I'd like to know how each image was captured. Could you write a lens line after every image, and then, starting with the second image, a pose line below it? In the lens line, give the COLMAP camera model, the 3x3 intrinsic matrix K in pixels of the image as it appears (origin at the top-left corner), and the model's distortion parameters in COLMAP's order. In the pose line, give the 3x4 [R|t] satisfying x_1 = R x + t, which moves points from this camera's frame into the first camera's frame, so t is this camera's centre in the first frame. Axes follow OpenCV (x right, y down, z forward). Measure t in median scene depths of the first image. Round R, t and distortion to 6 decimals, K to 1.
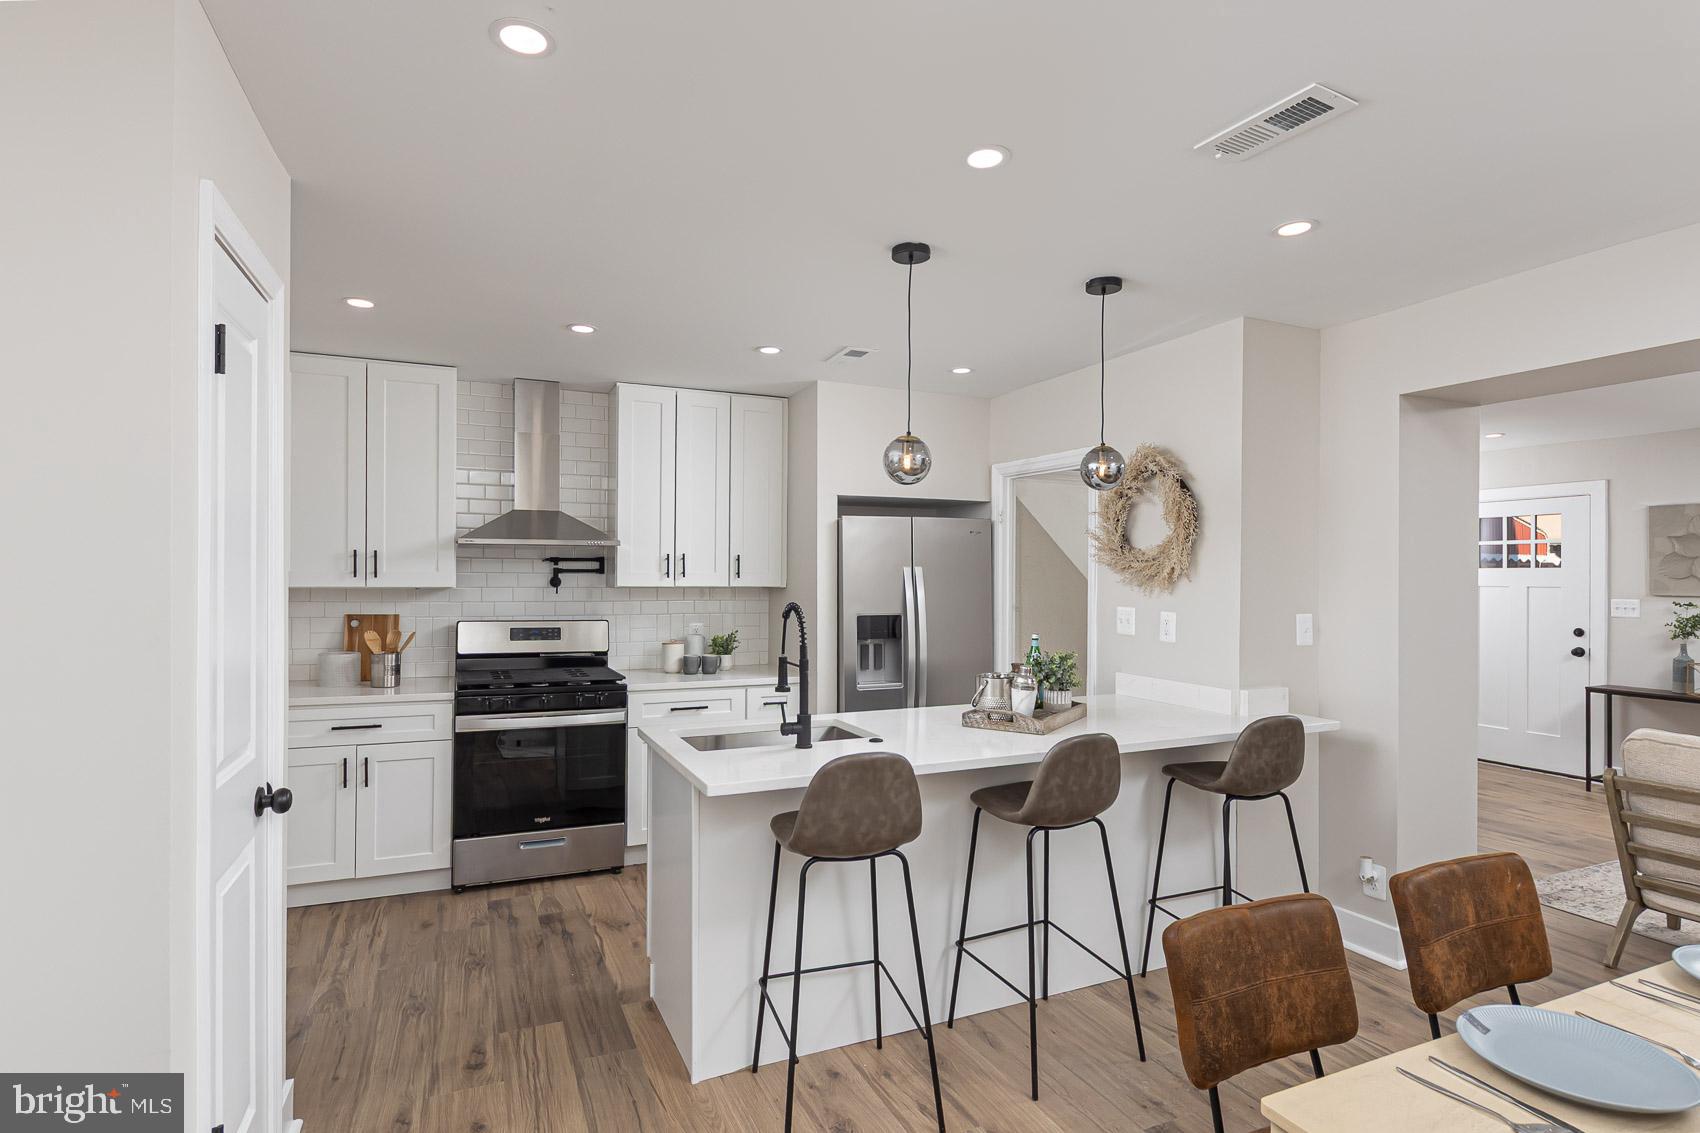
lens RADIAL K [[863.0, 0, 849.9], [0, 863.0, 573.3], [0, 0, 1]] dist [-0.001317, -0.000167]
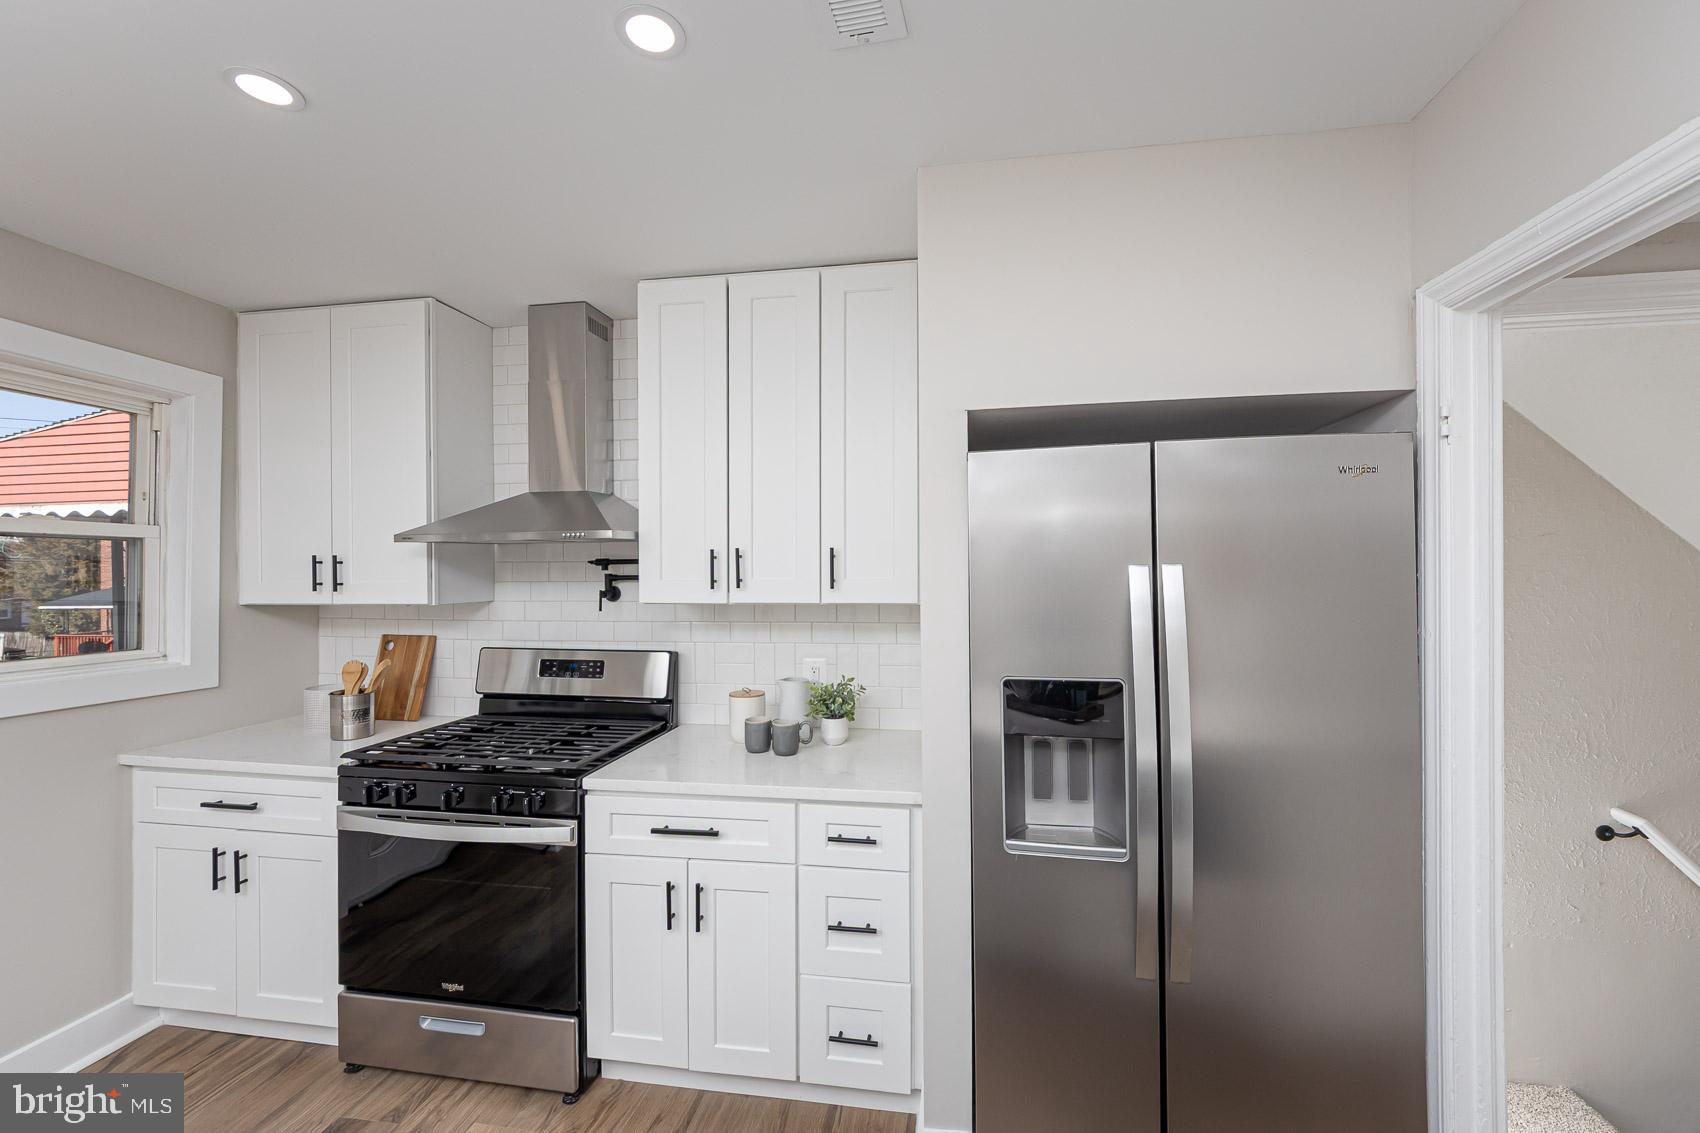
lens RADIAL K [[682.6, 0, 850.0], [0, 682.6, 566.5], [0, 0, 1]] dist [-0.002868, -0.000198]
pose [[0.829664, -0.014431, -0.558076, 0.192492], [0.013108, 0.999894, -0.006369, -0.009129], [0.558109, -0.002031, 0.829765, 0.954626]]
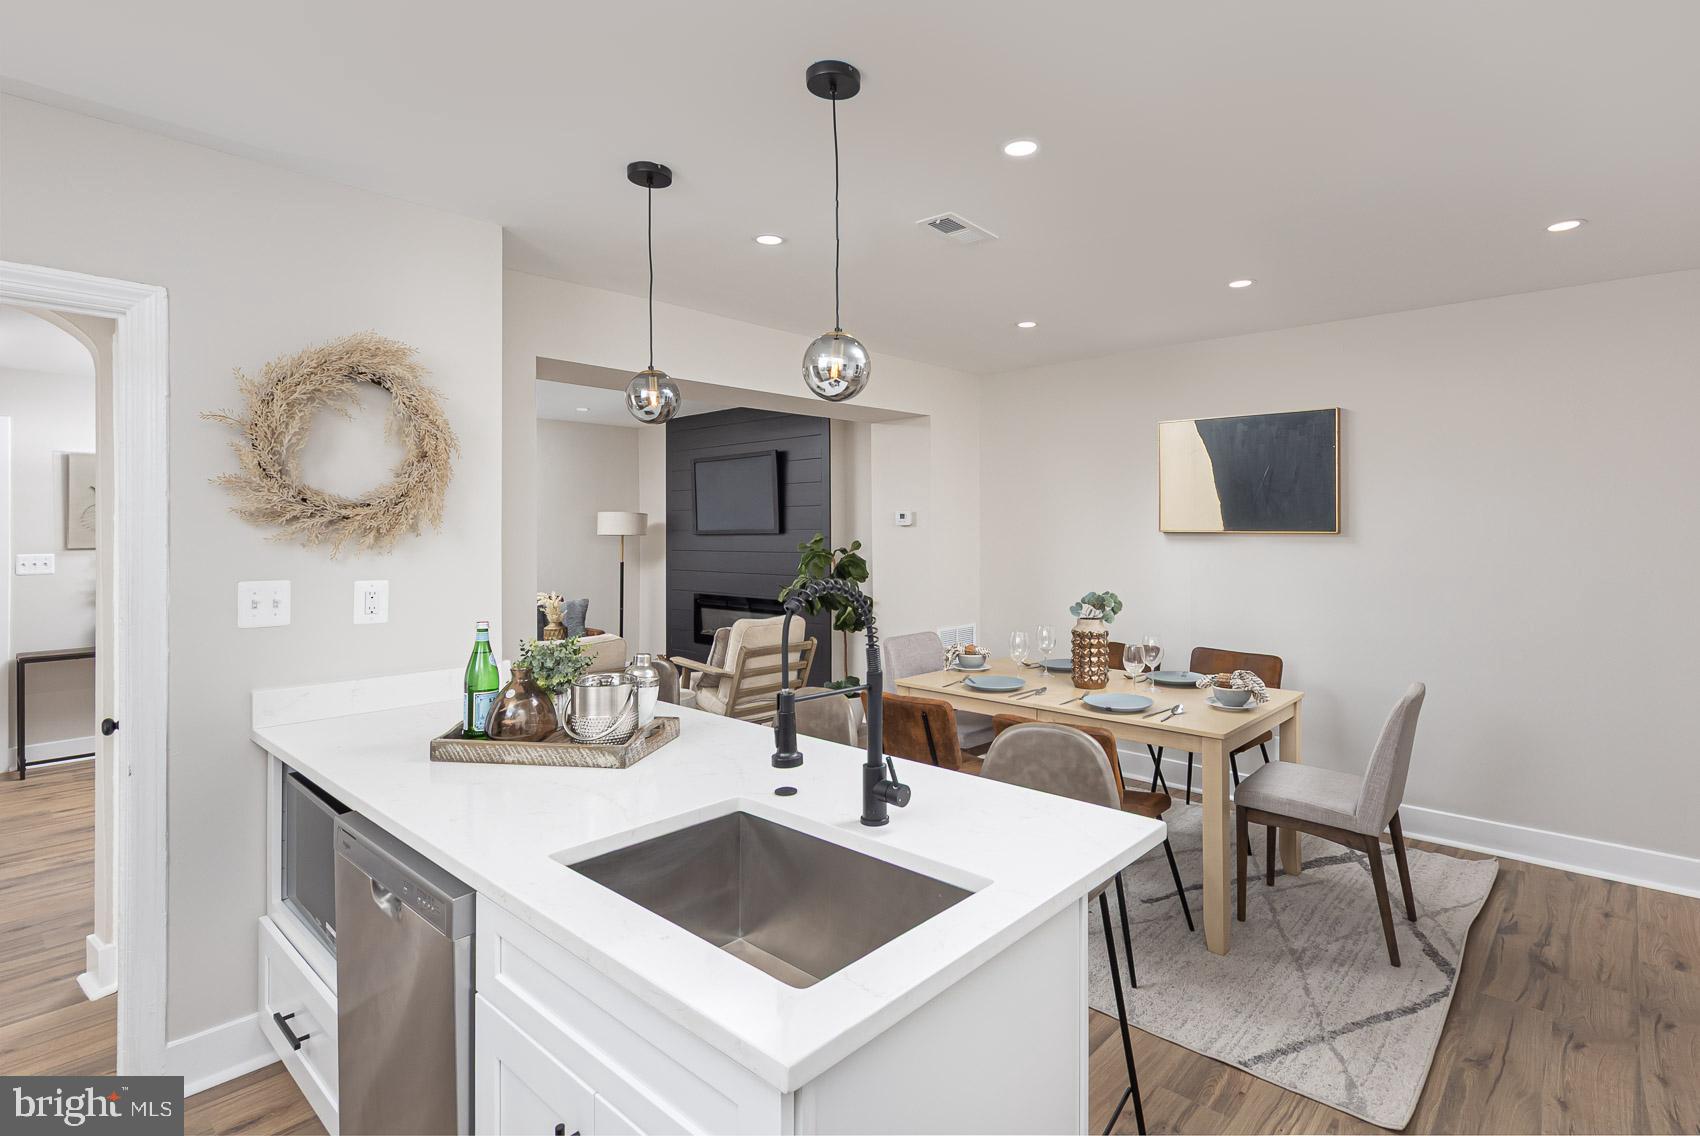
lens RADIAL K [[843.7, 0, 850.8], [0, 843.7, 527.2], [0, 0, 1]] dist [0.000110, 0.000004]
pose [[-0.388876, -0.000428, 0.921290, -0.474434], [-0.000743, 1.000000, 0.000152, 0.001075], [-0.921290, -0.000625, -0.388876, 1.044771]]
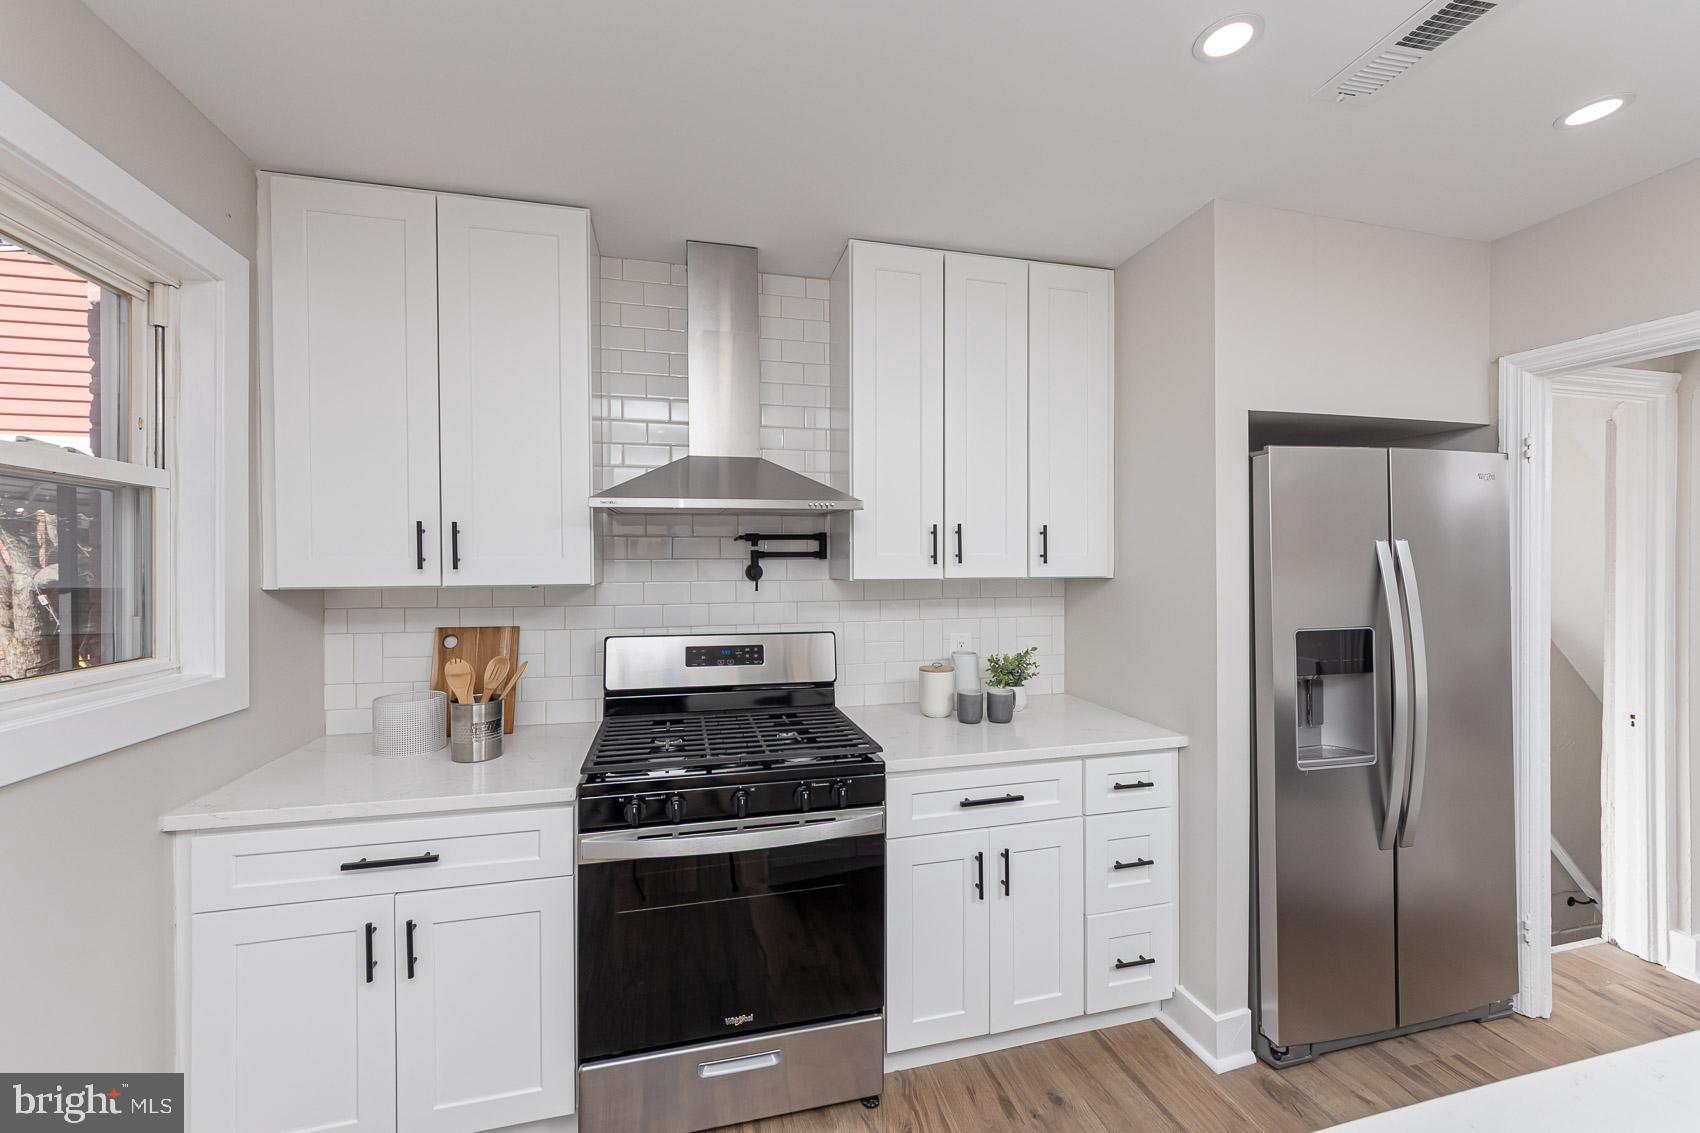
lens RADIAL K [[682.6, 0, 850.0], [0, 682.6, 566.5], [0, 0, 1]] dist [-0.002868, -0.000198]
pose [[0.983699, -0.009206, -0.179588, -0.265984], [0.011145, 0.999890, 0.009789, 0.001970], [0.179478, -0.011631, 0.983693, 0.758473]]
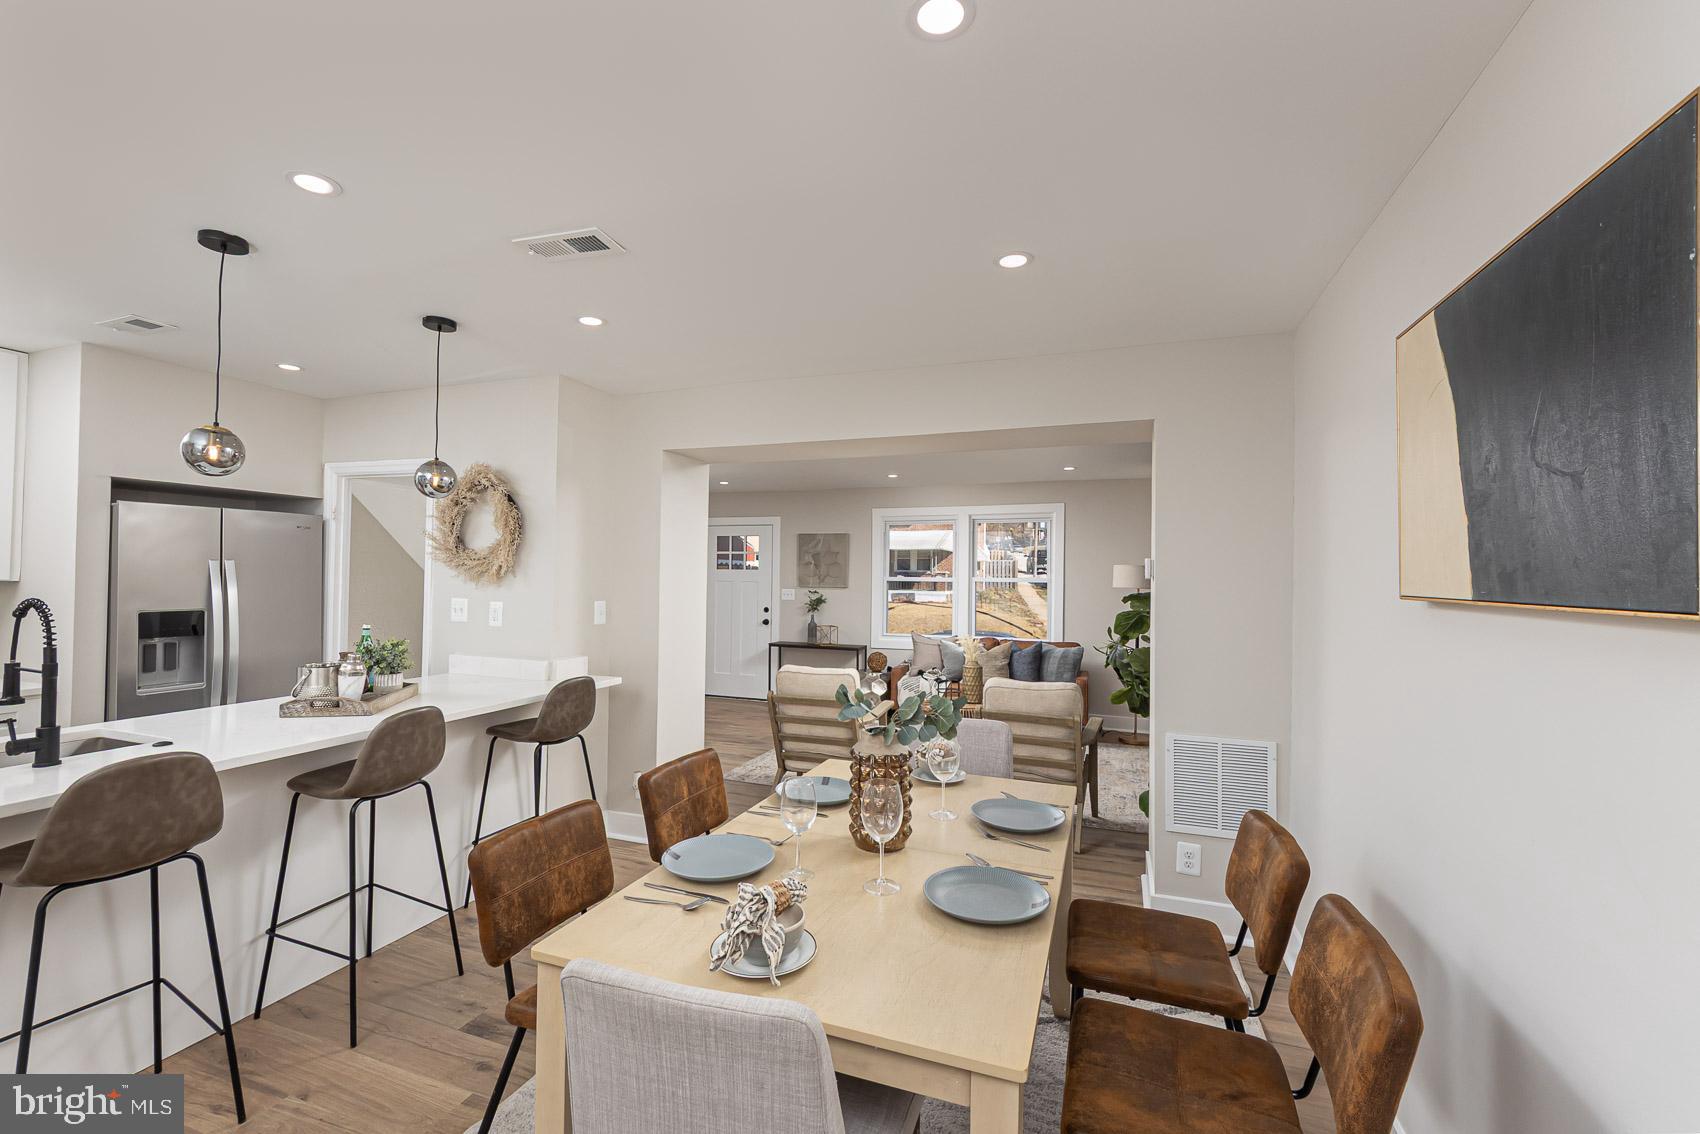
lens RADIAL K [[708.4, 0, 835.0], [0, 708.4, 563.5], [0, 0, 1]] dist [0.000381, -0.000008]
pose [[0.709410, 0.018304, 0.704558, 0.002182], [-0.011441, 0.999830, -0.014455, -0.000306], [-0.704703, 0.002194, 0.709499, -0.055529]]
